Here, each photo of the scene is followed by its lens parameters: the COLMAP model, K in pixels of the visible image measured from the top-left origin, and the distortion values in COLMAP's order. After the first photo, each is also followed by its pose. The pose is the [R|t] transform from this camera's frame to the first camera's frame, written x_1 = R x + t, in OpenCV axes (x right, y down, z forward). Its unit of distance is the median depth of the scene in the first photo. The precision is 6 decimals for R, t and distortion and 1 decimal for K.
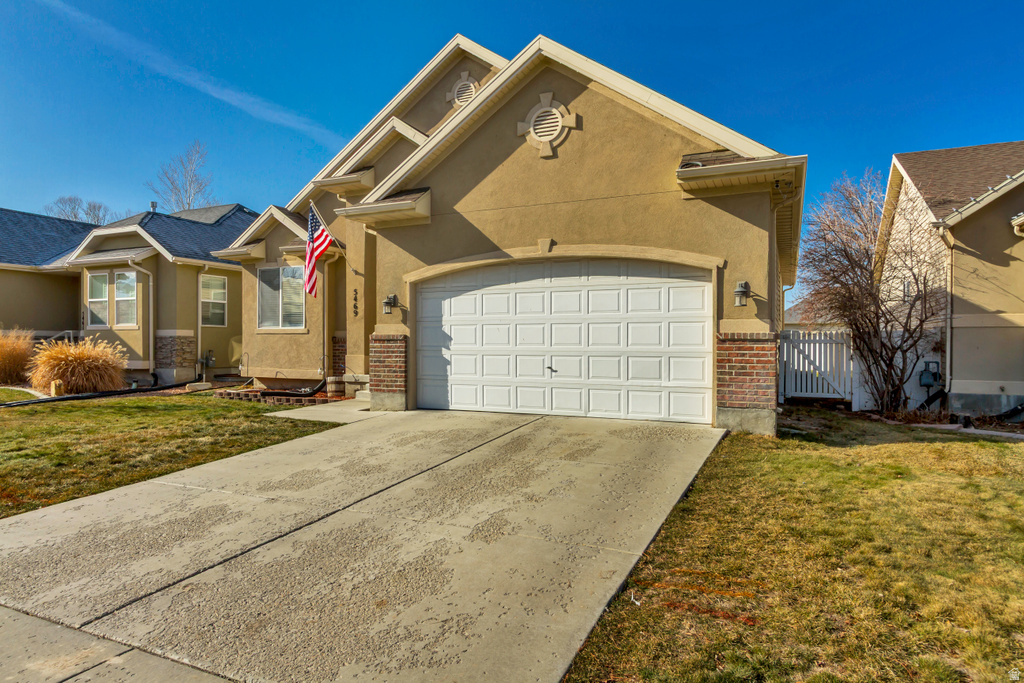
lens RADIAL K [[610.3, 0, 508.5], [0, 610.3, 341.1], [0, 0, 1]] dist [-0.005591, -0.000420]
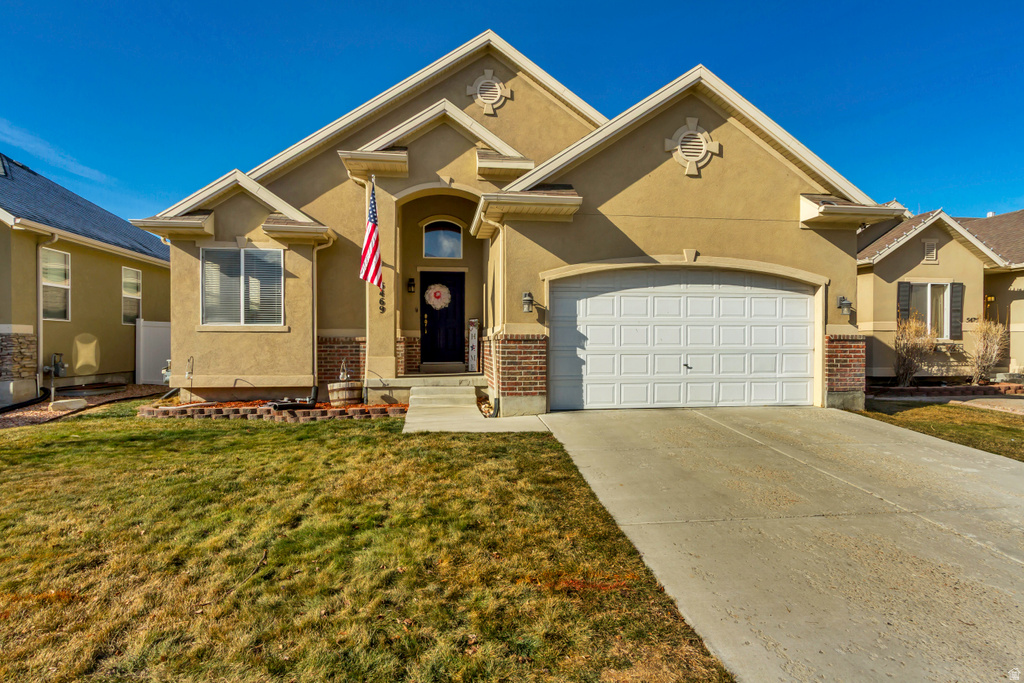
lens RADIAL K [[534.1, 0, 508.0], [0, 534.1, 342.9], [0, 0, 1]] dist [0.002399, -0.001051]
pose [[0.842281, -0.002621, 0.539032, -0.677218], [0.000022, 0.999988, 0.004828, -0.001175], [-0.539038, -0.004055, 0.842272, 0.326576]]
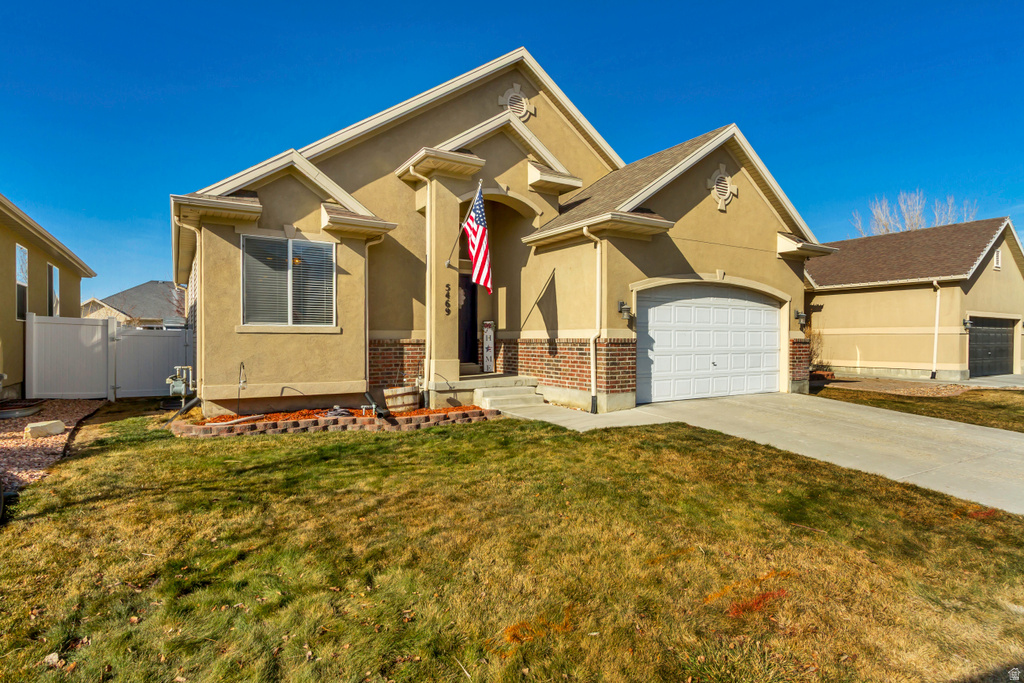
lens RADIAL K [[534.1, 0, 507.7], [0, 534.1, 343.2], [0, 0, 1]] dist [0.002399, -0.001051]
pose [[0.556944, -0.006933, 0.830521, -1.103946], [-0.002233, 0.999949, 0.009845, -0.010742], [-0.830547, -0.007338, 0.556900, 0.660092]]
